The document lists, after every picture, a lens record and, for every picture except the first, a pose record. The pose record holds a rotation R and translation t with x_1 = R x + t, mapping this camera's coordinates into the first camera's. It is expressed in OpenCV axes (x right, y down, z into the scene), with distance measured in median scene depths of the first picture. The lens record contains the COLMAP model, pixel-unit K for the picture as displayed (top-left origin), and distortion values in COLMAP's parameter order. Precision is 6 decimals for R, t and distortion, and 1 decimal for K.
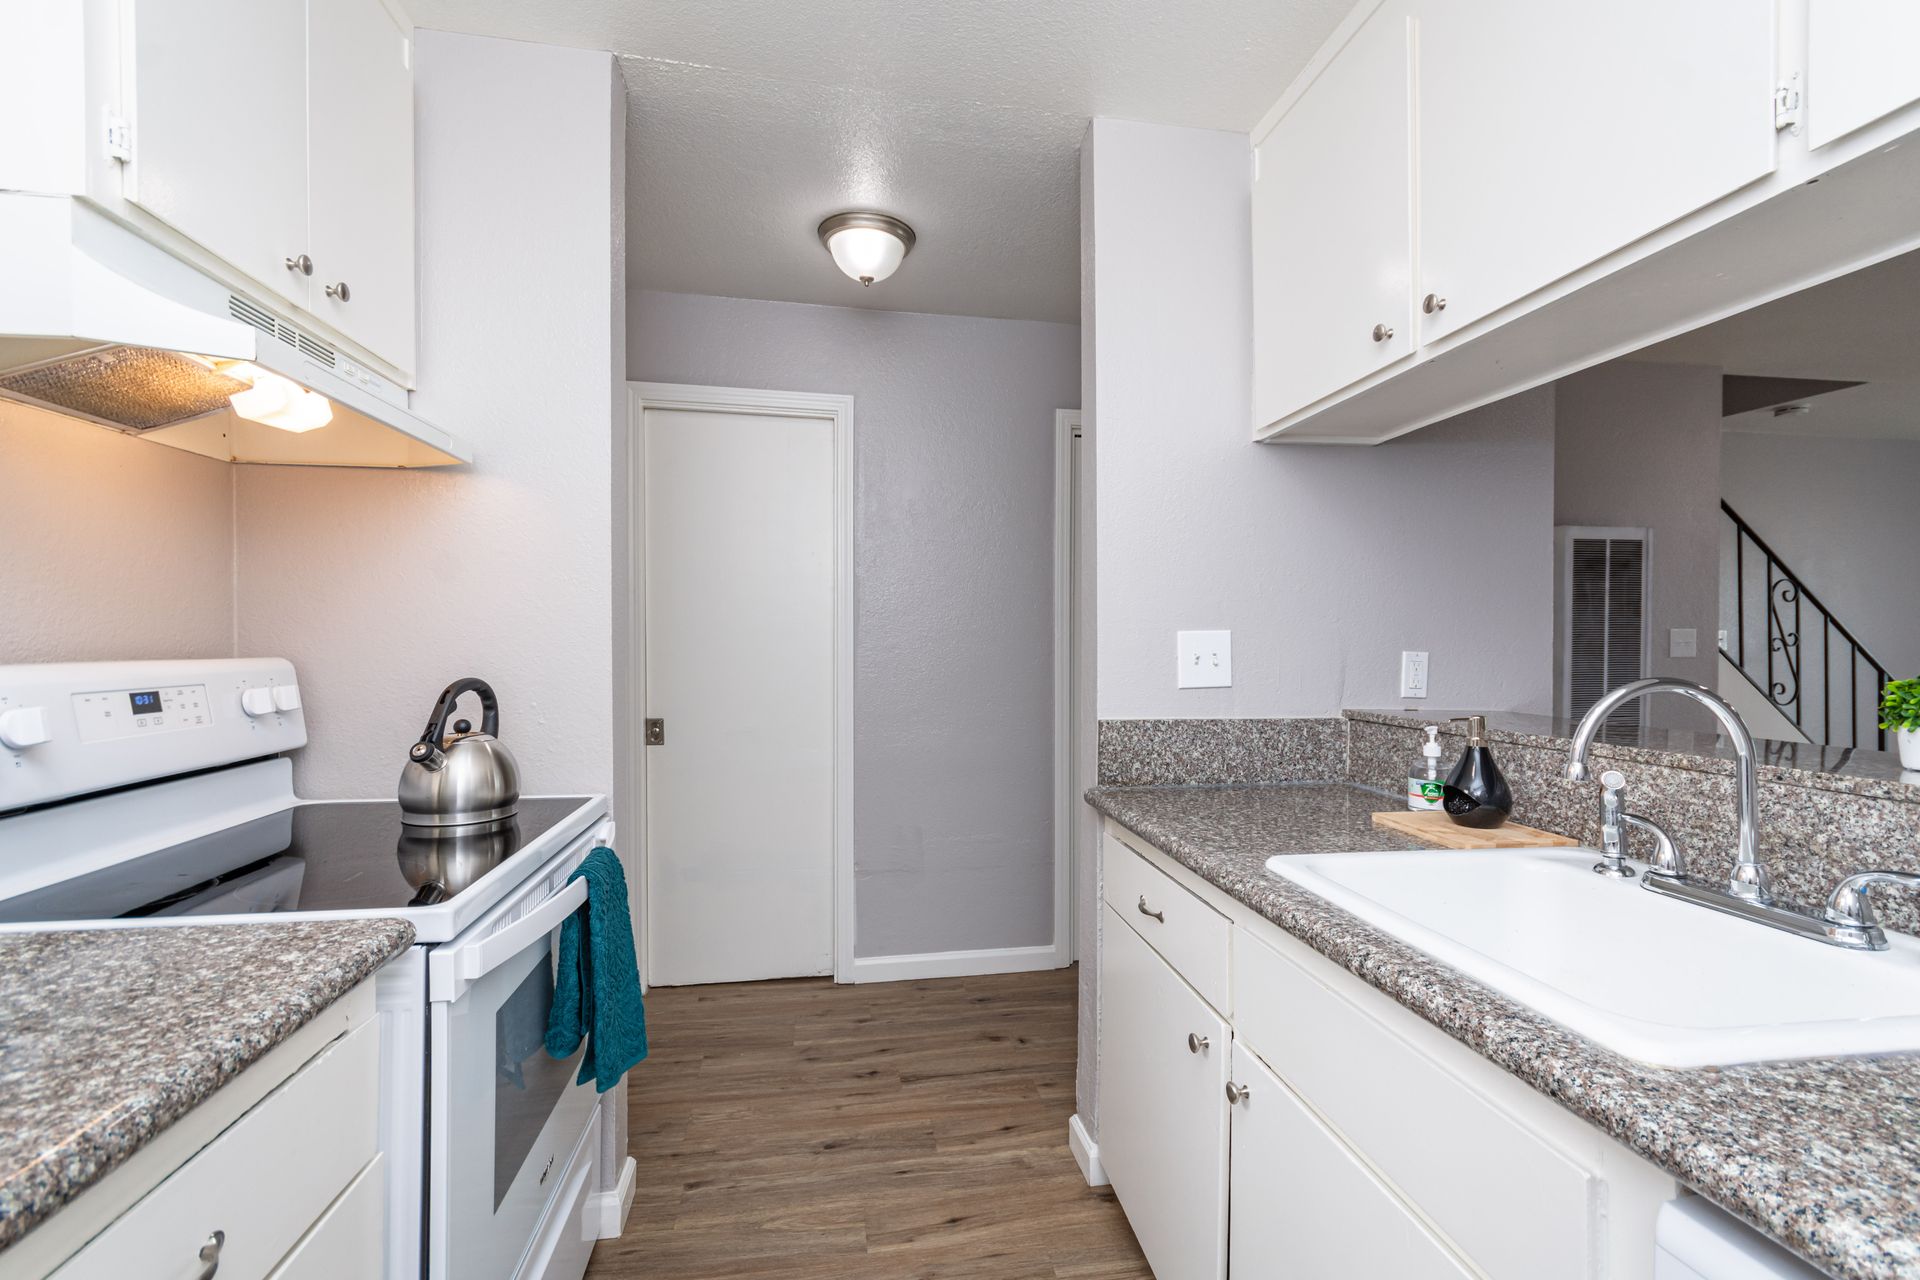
lens RADIAL K [[857.3, 0, 976.1], [0, 857.3, 636.6], [0, 0, 1]] dist [0.004920, 0.000274]
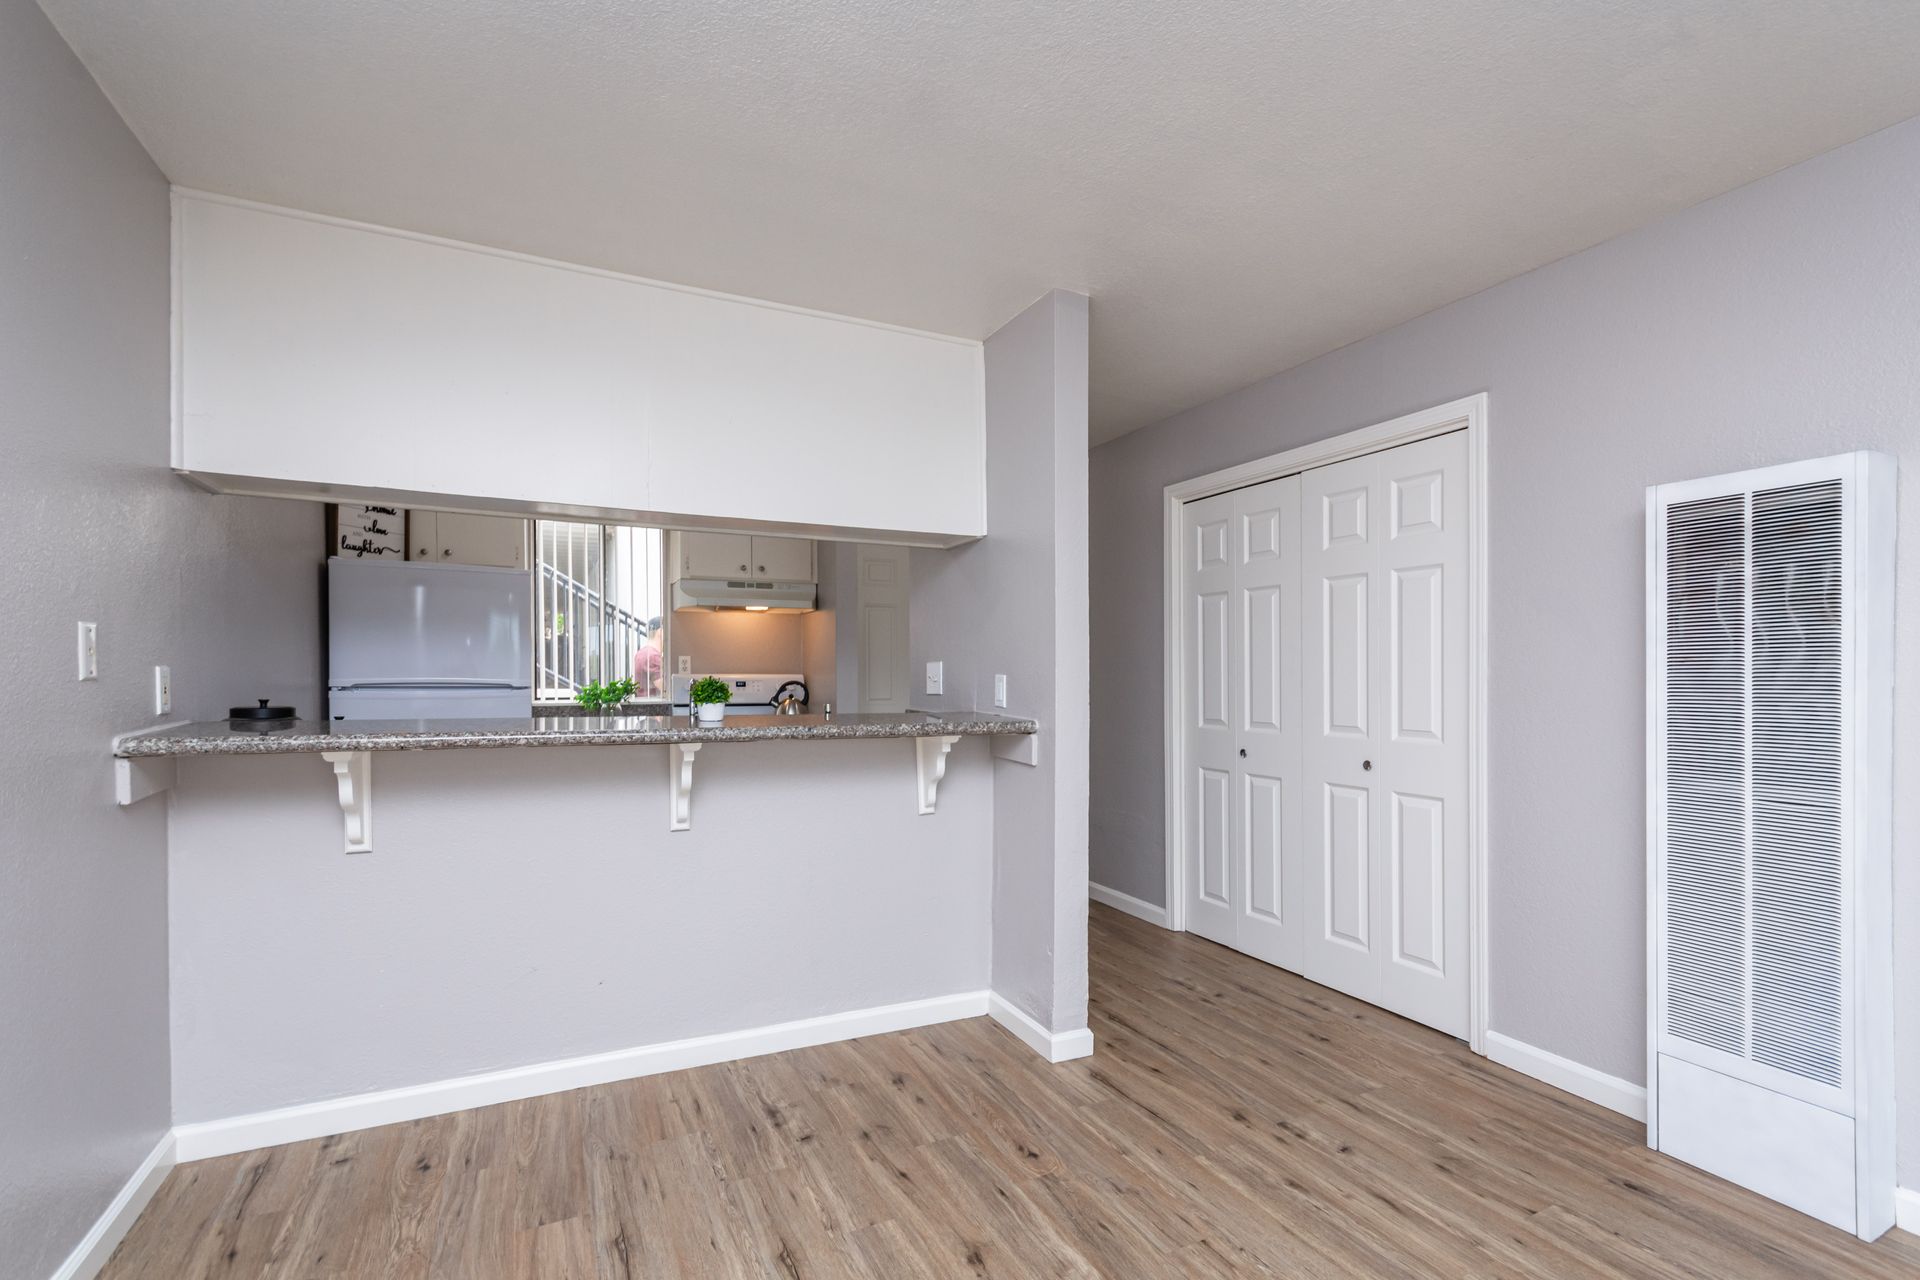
lens RADIAL K [[870.2, 0, 966.5], [0, 870.2, 682.8], [0, 0, 1]] dist [0.003990, 0.000021]
pose [[0.269995, 0.009783, -0.962812, 1.462463], [-0.001481, 0.999951, 0.009745, 0.012495], [0.962861, -0.001205, 0.269996, 0.425448]]
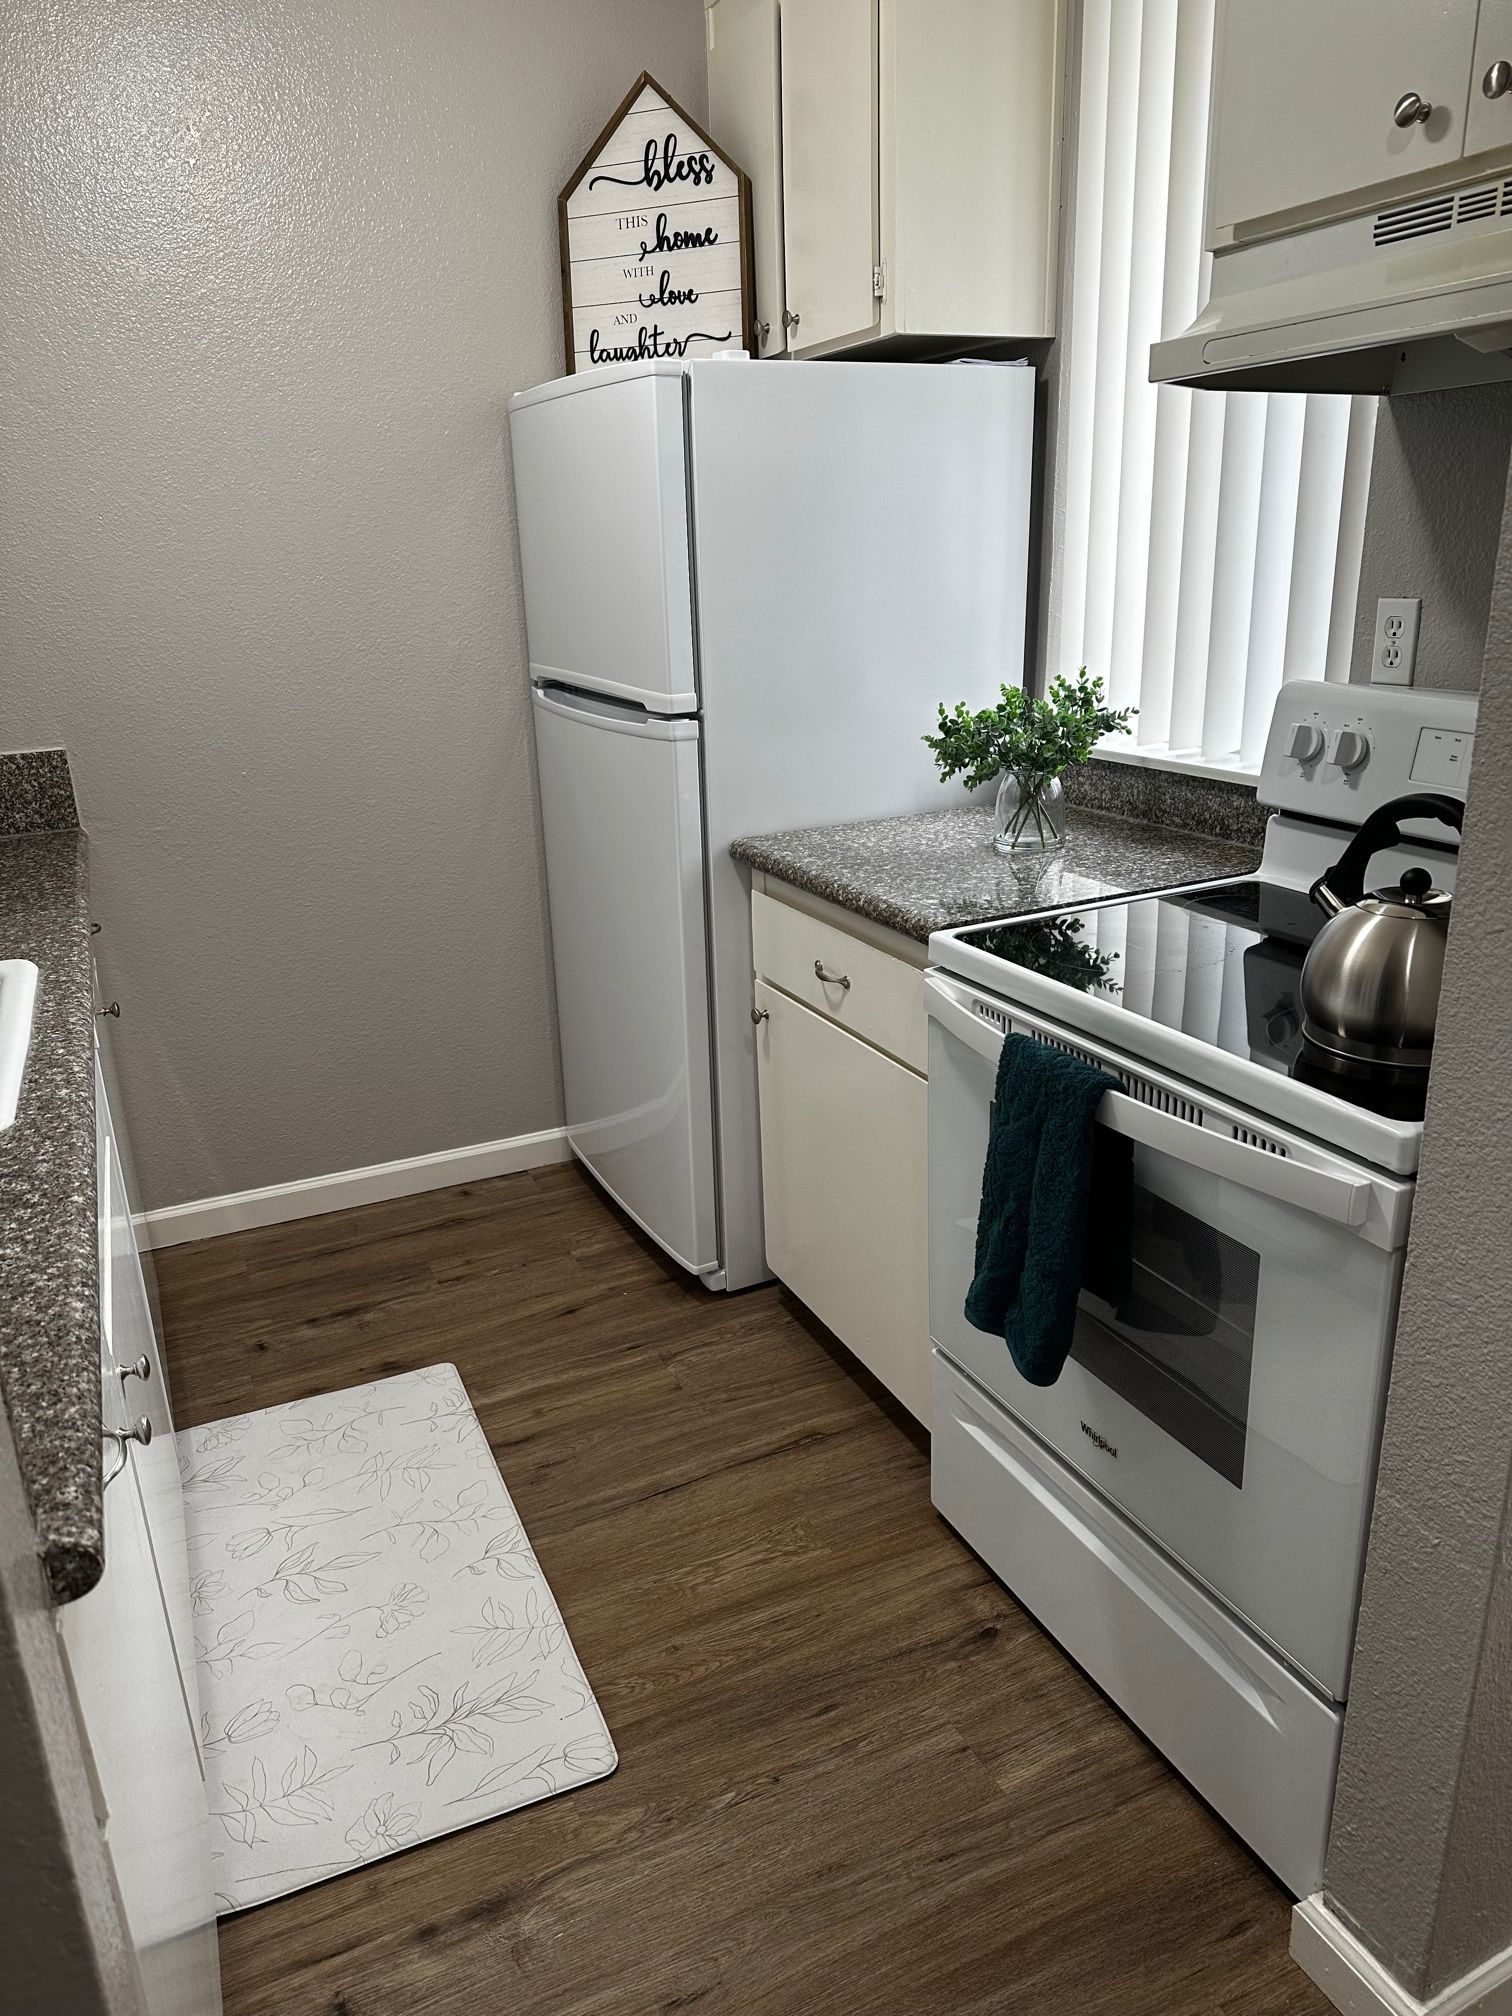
lens RADIAL K [[1360.4, 0, 787.4], [0, 1360.4, 1028.1], [0, 0, 1]] dist [0.172014, -0.211313]
pose [[-0.963564, 0.110839, -0.243433, 0.010522], [0.024573, 0.942935, 0.332070, -0.064289], [0.266347, 0.313989, -0.911301, 0.980972]]
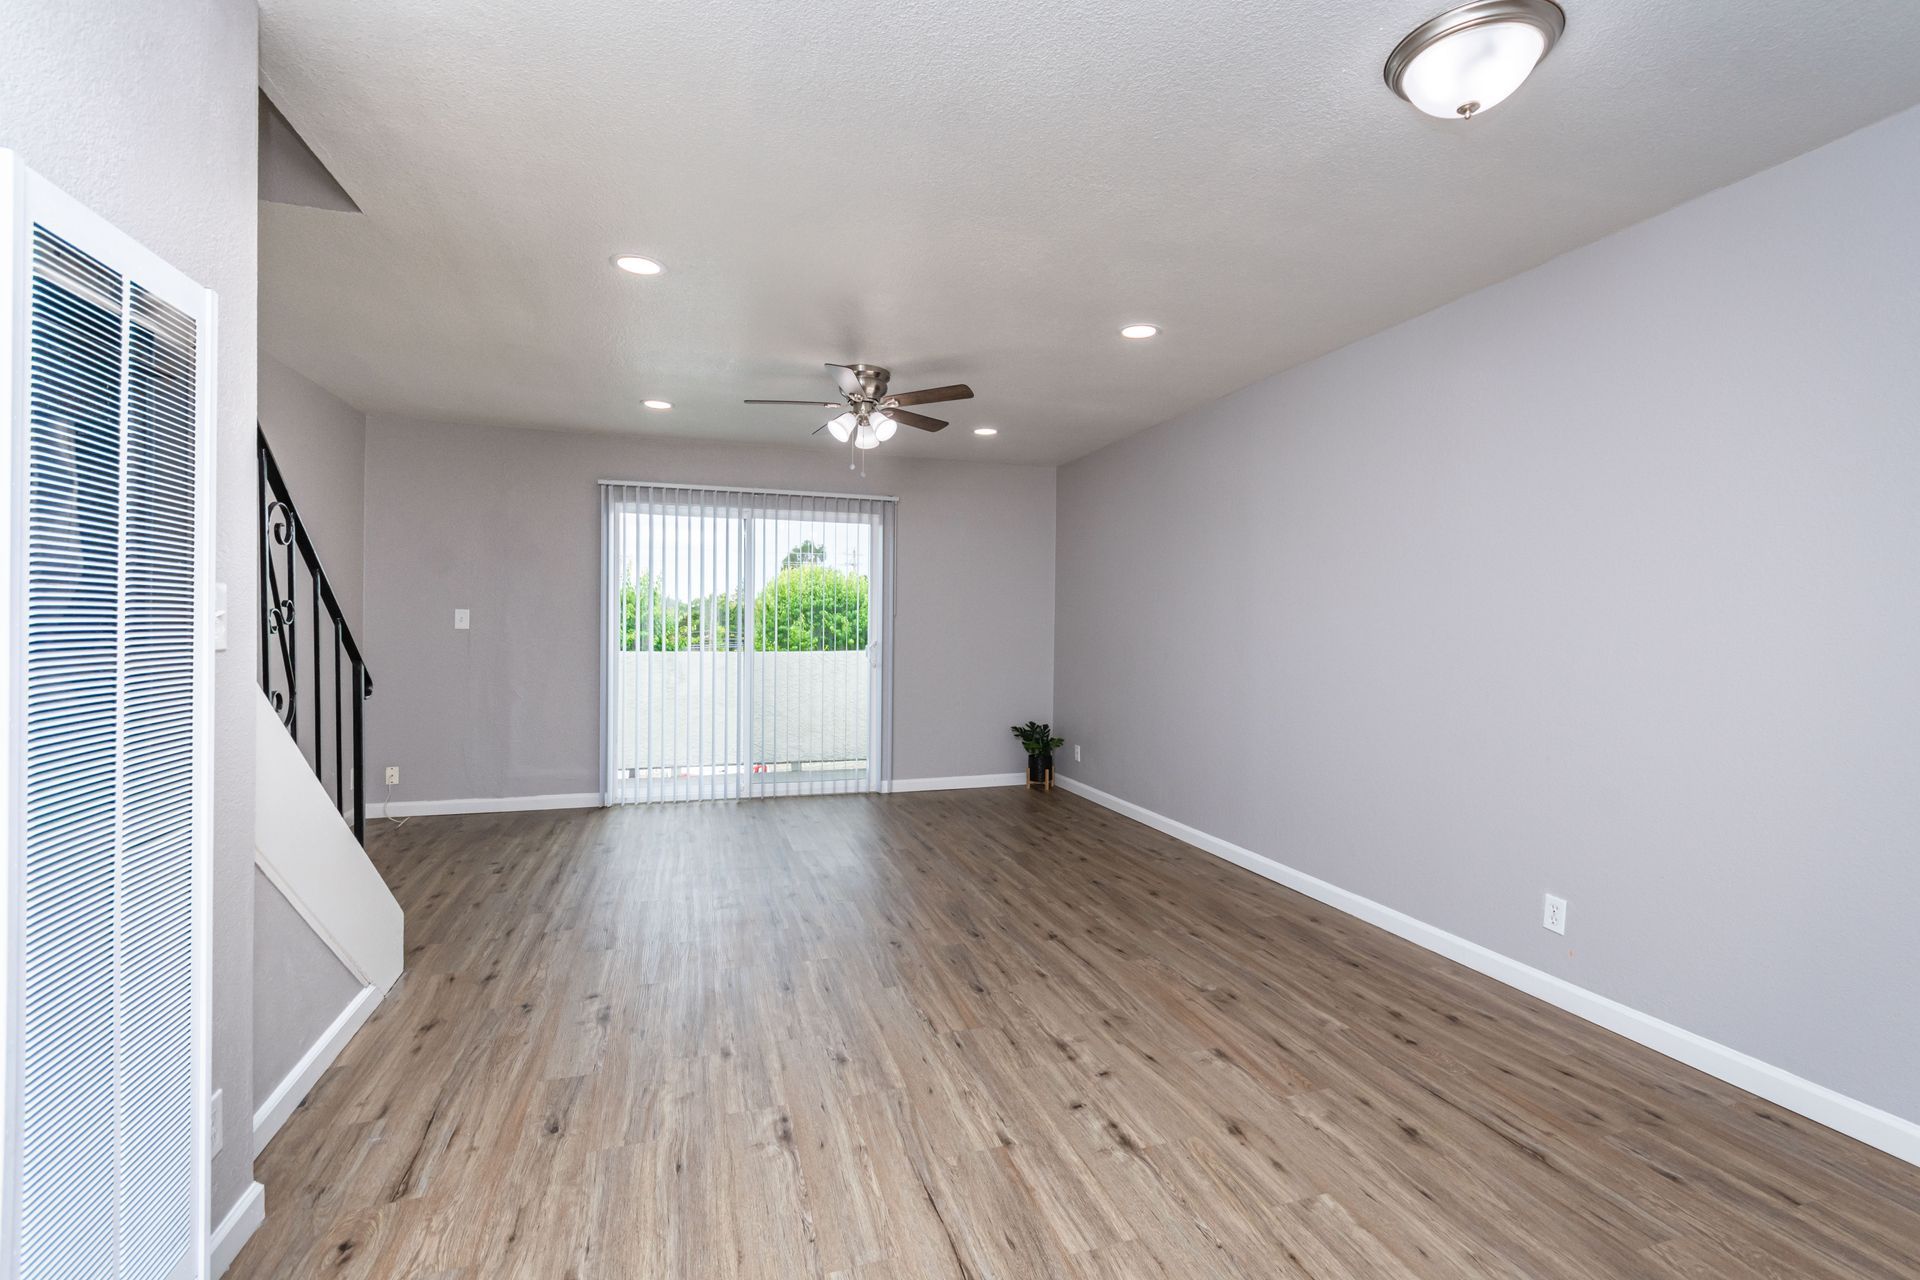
lens RADIAL K [[857.3, 0, 976.1], [0, 857.3, 636.6], [0, 0, 1]] dist [0.004920, 0.000274]
pose [[-0.141364, -0.016851, 0.989814, 0.487158], [-0.008293, 0.999840, 0.015837, 0.010224], [-0.989923, -0.005969, -0.141481, 0.937406]]
